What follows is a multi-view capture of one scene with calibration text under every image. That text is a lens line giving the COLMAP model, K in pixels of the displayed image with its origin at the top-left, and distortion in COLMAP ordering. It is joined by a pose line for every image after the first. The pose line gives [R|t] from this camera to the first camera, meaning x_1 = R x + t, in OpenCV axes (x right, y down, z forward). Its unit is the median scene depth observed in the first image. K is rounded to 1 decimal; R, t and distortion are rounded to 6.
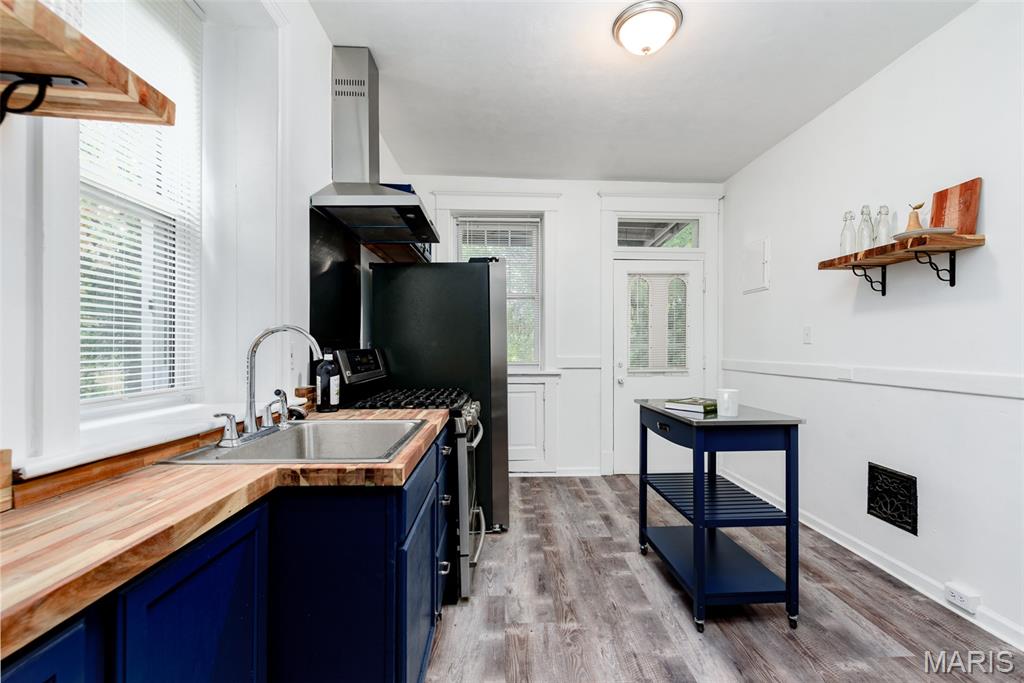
lens RADIAL K [[445.3, 0, 519.3], [0, 445.3, 346.1], [0, 0, 1]] dist [0.002734, -0.000584]
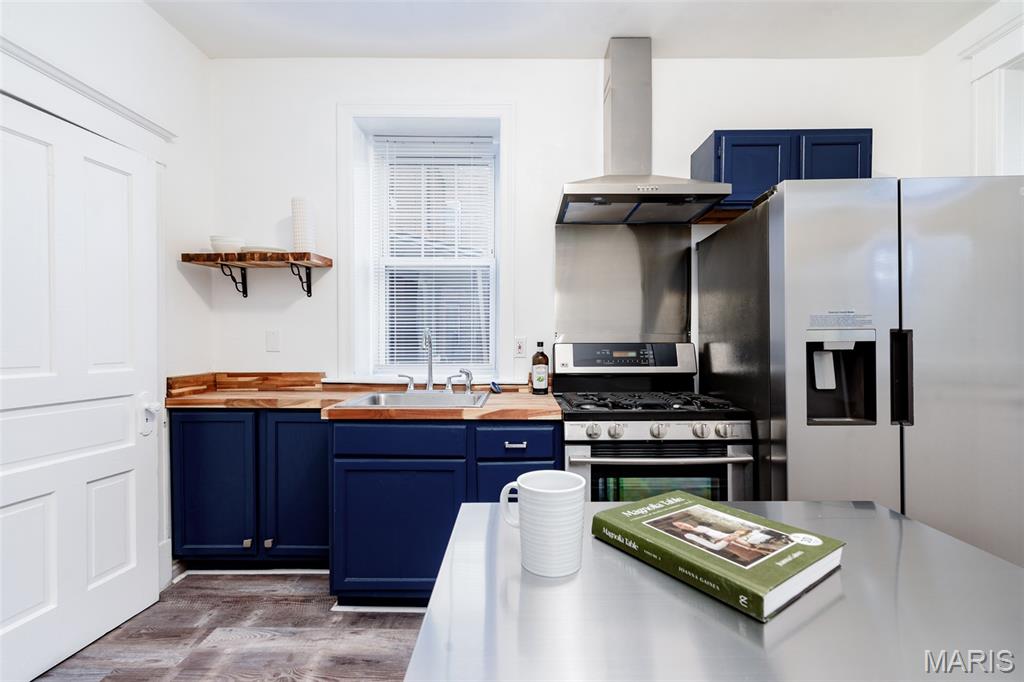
lens RADIAL K [[445.3, 0, 510.6], [0, 445.3, 343.8], [0, 0, 1]] dist [0.002734, -0.000584]
pose [[-0.053692, 0.003977, -0.998550, 0.720776], [0.003310, 0.999987, 0.003805, 0.004605], [0.998552, -0.003101, -0.053704, 0.905079]]
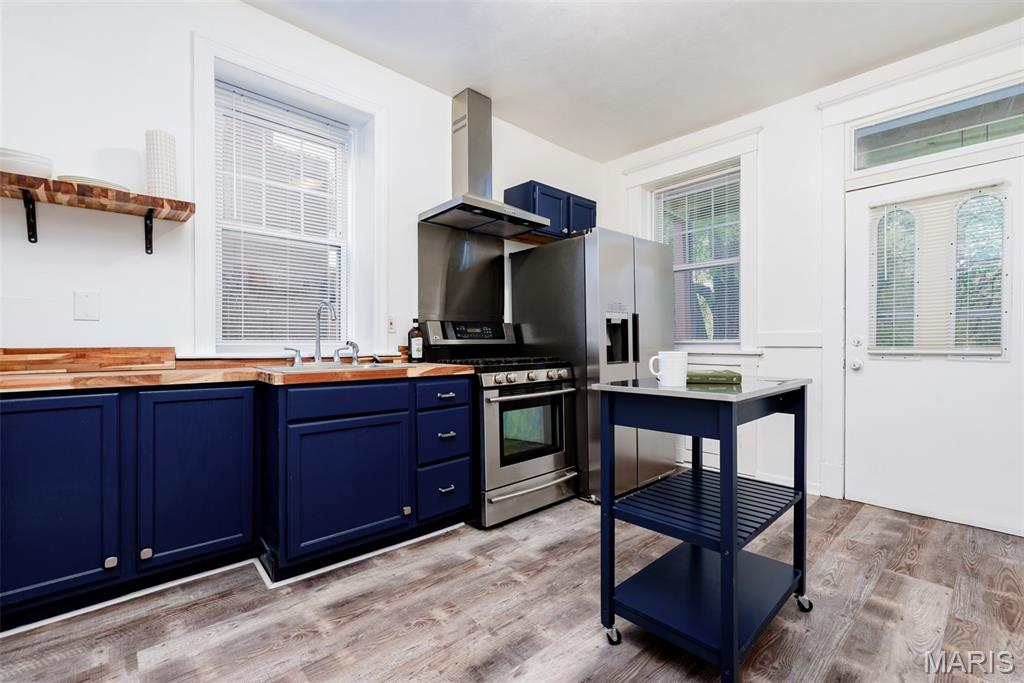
lens RADIAL K [[445.3, 0, 516.3], [0, 445.3, 342.1], [0, 0, 1]] dist [0.002734, -0.000584]
pose [[0.643306, -0.003908, -0.765599, 0.804742], [0.005205, 0.999986, -0.000731, 0.075927], [0.765592, -0.003515, 0.643317, 0.298626]]
